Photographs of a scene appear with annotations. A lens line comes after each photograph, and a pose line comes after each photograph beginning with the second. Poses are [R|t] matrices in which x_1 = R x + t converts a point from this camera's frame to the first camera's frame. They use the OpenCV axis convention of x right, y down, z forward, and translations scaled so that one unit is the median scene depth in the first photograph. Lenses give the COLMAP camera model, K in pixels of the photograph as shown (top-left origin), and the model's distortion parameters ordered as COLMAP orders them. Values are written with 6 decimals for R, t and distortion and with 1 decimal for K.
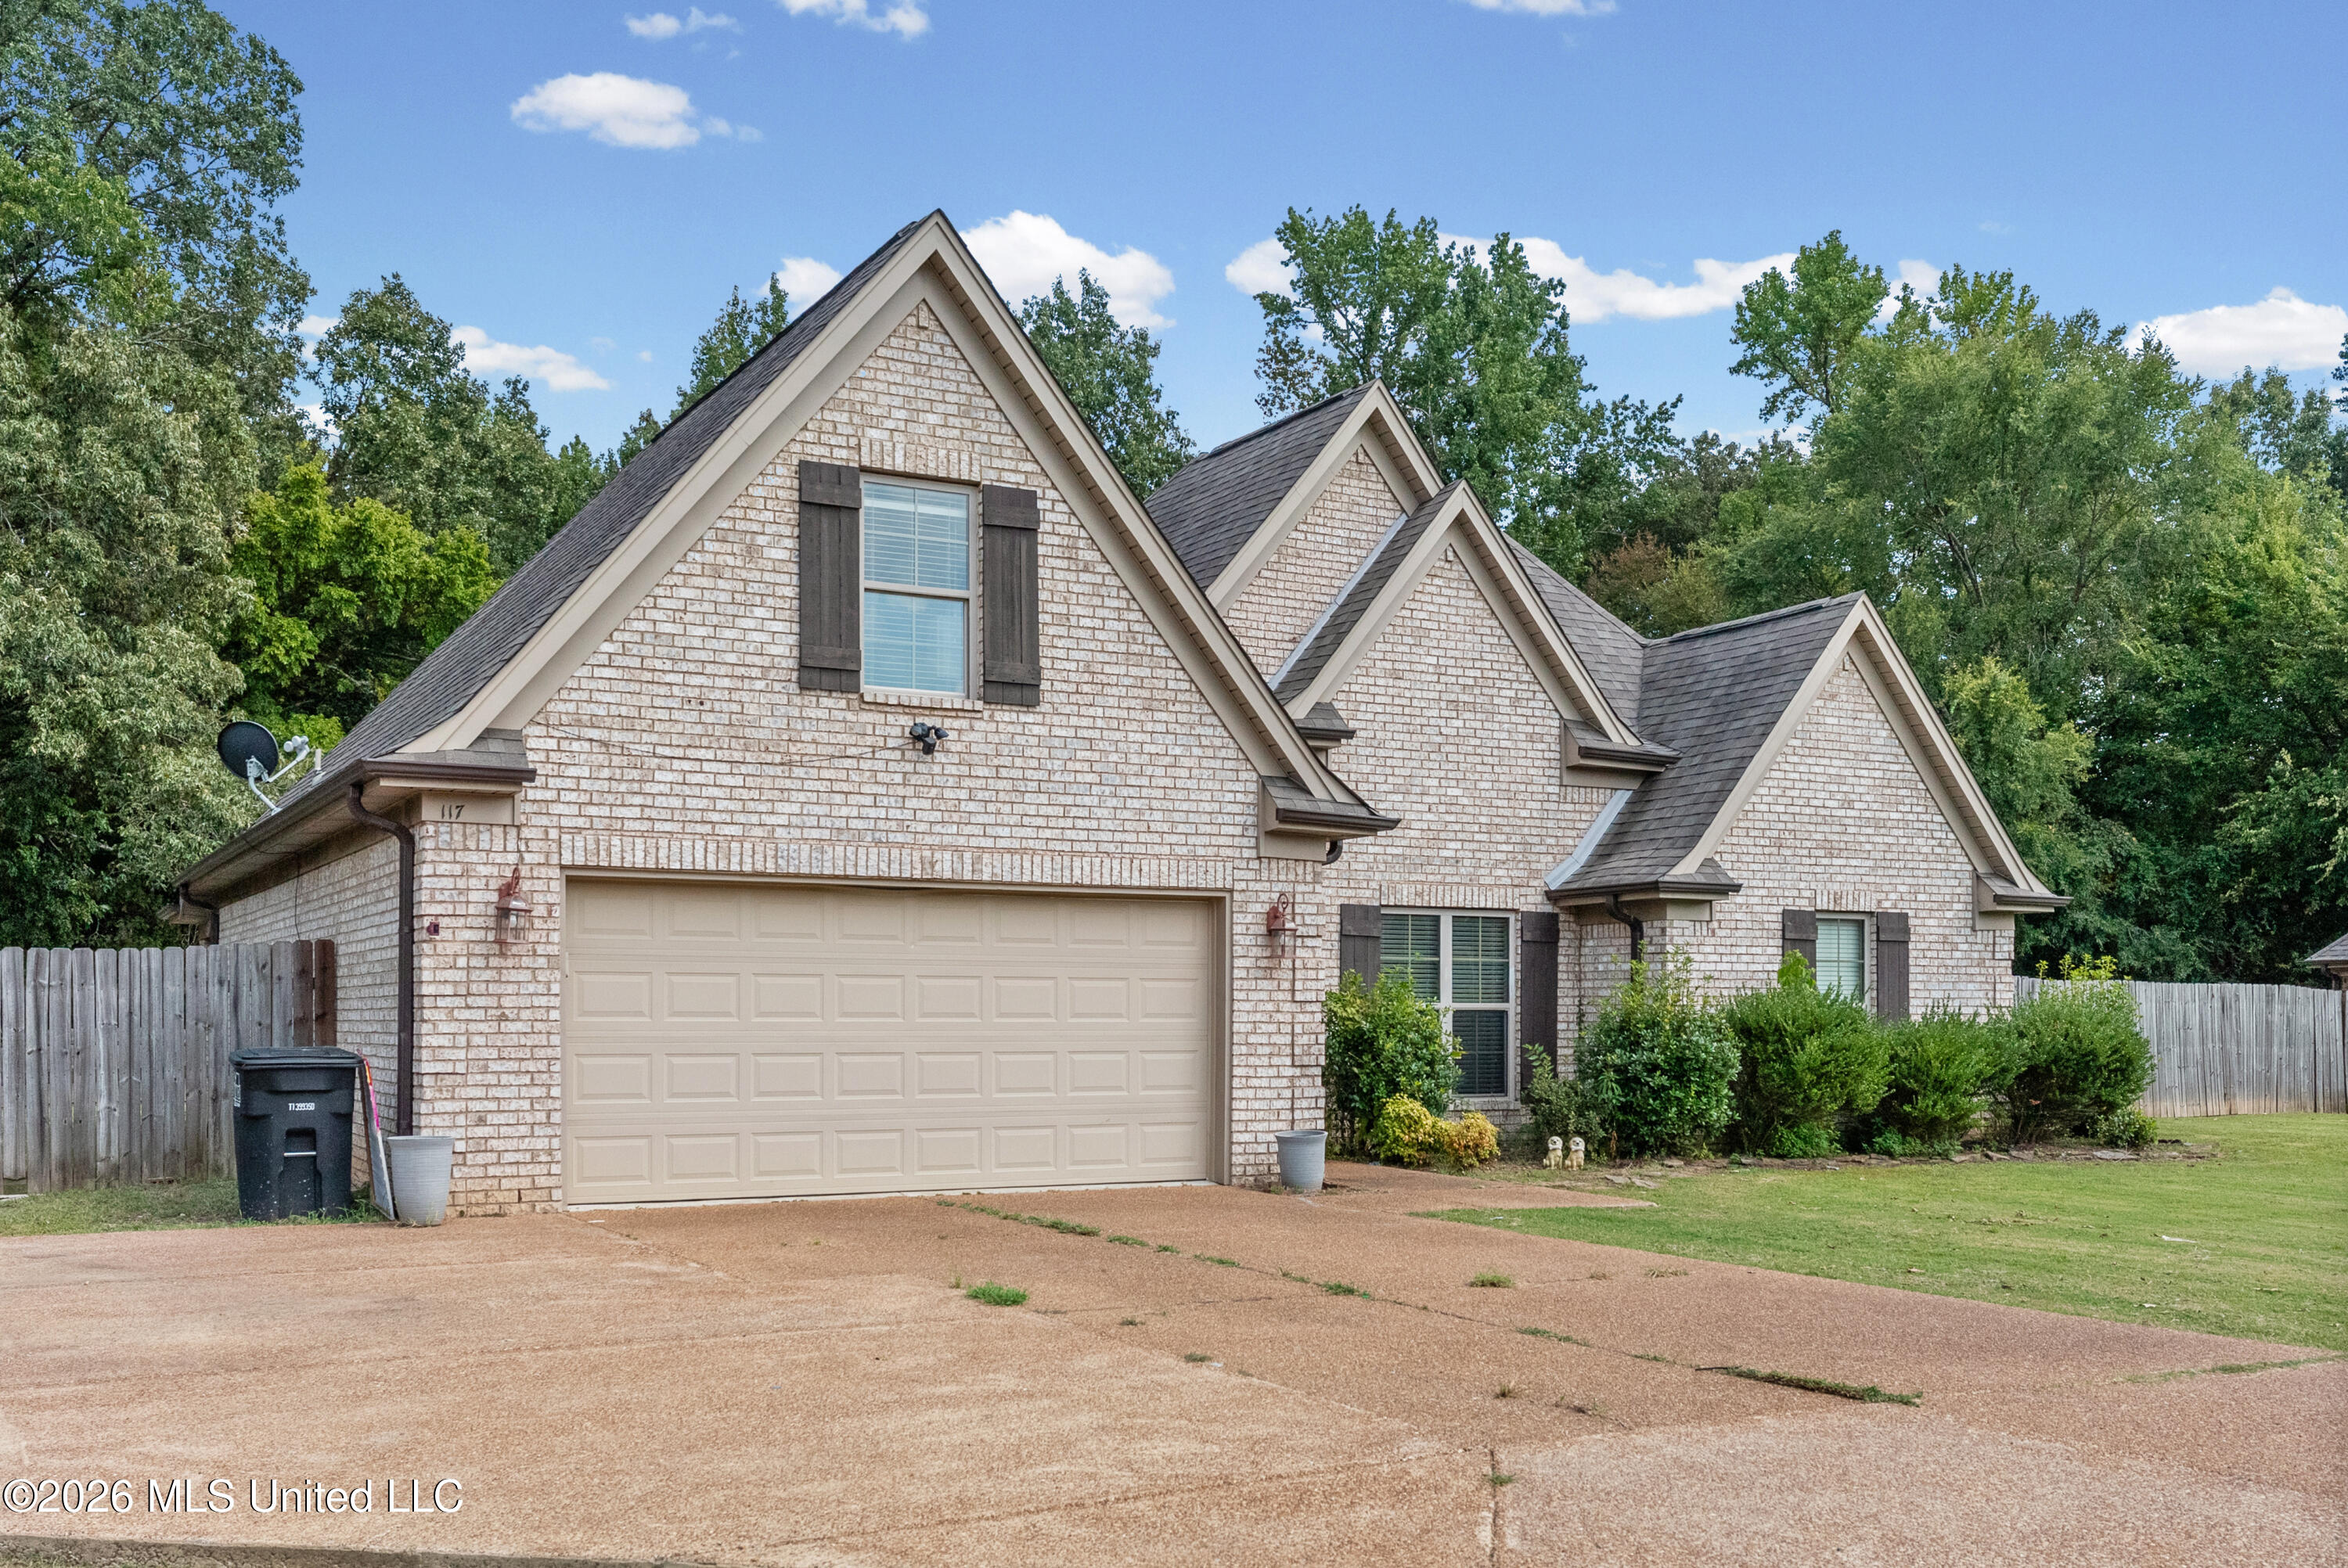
lens RADIAL K [[2209.6, 0, 1174.3], [0, 2209.6, 772.4], [0, 0, 1]] dist [0.011329, 0.000000]
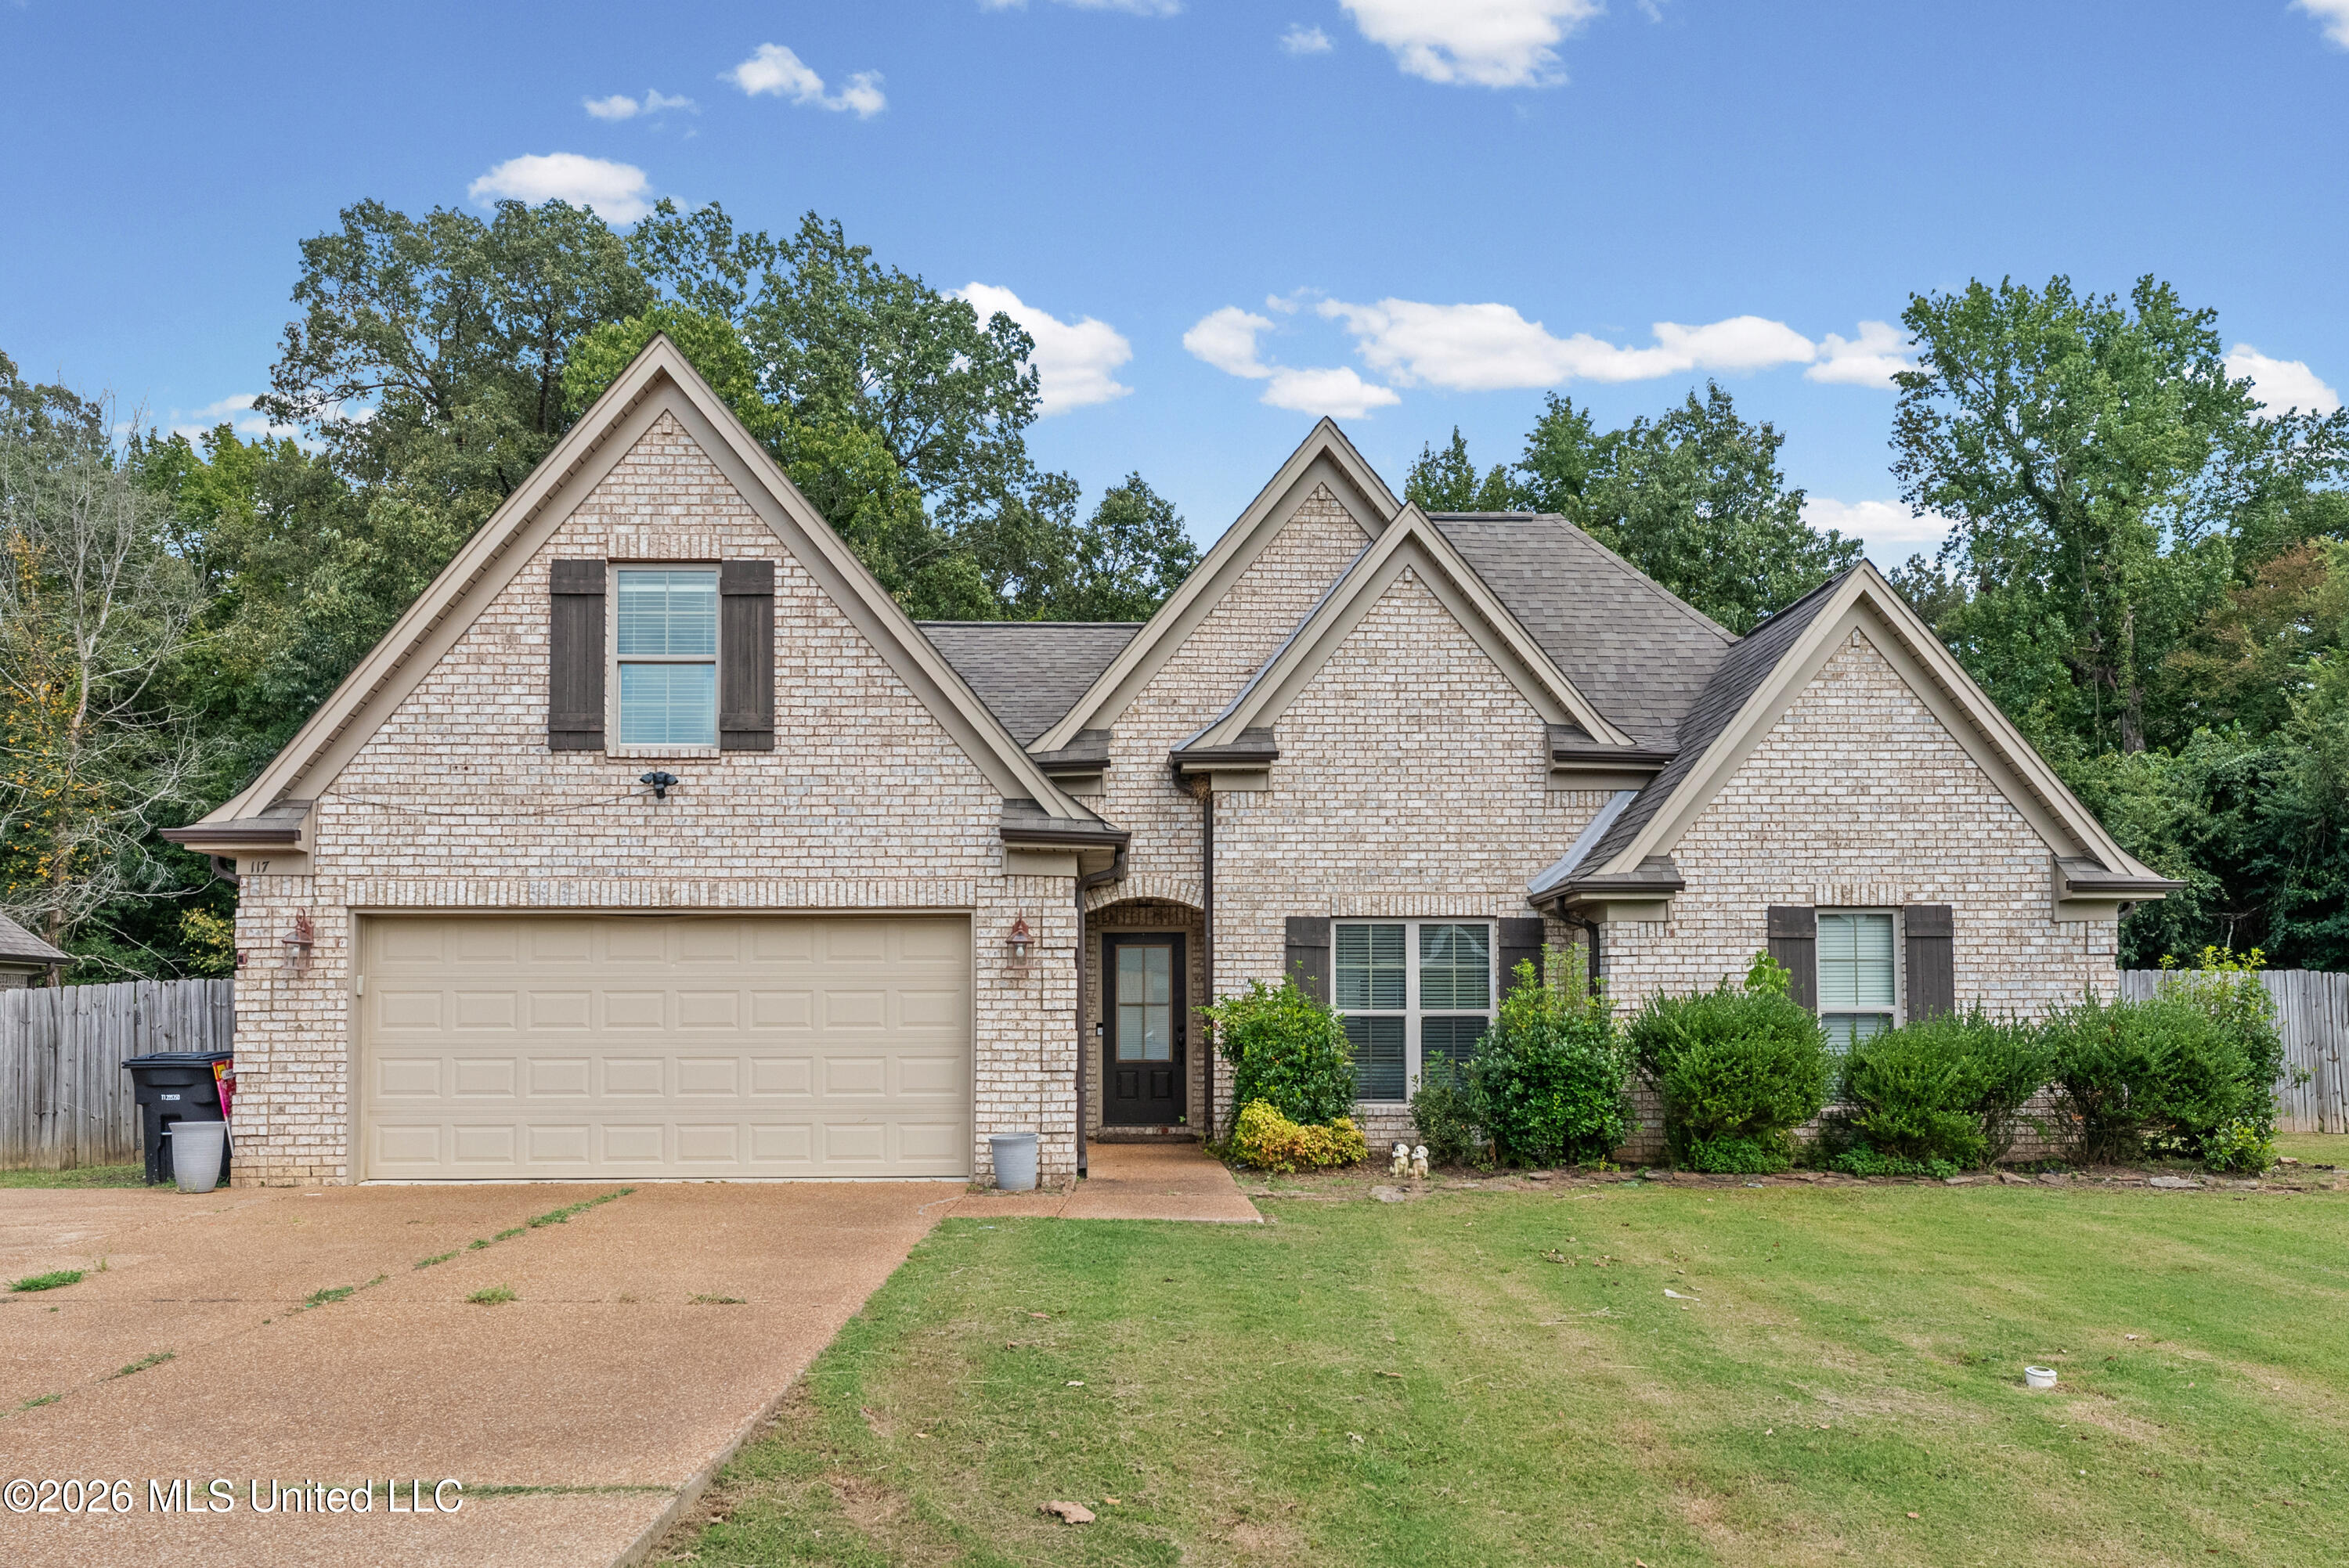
lens RADIAL K [[1721.6, 0, 1167.0], [0, 1721.6, 799.1], [0, 0, 1]] dist [-0.007359, 0.024777]
pose [[0.886542, -0.064701, -0.458102, 0.491821], [0.055611, 0.997896, -0.033319, 0.033796], [0.459295, 0.004063, 0.888275, 0.296603]]
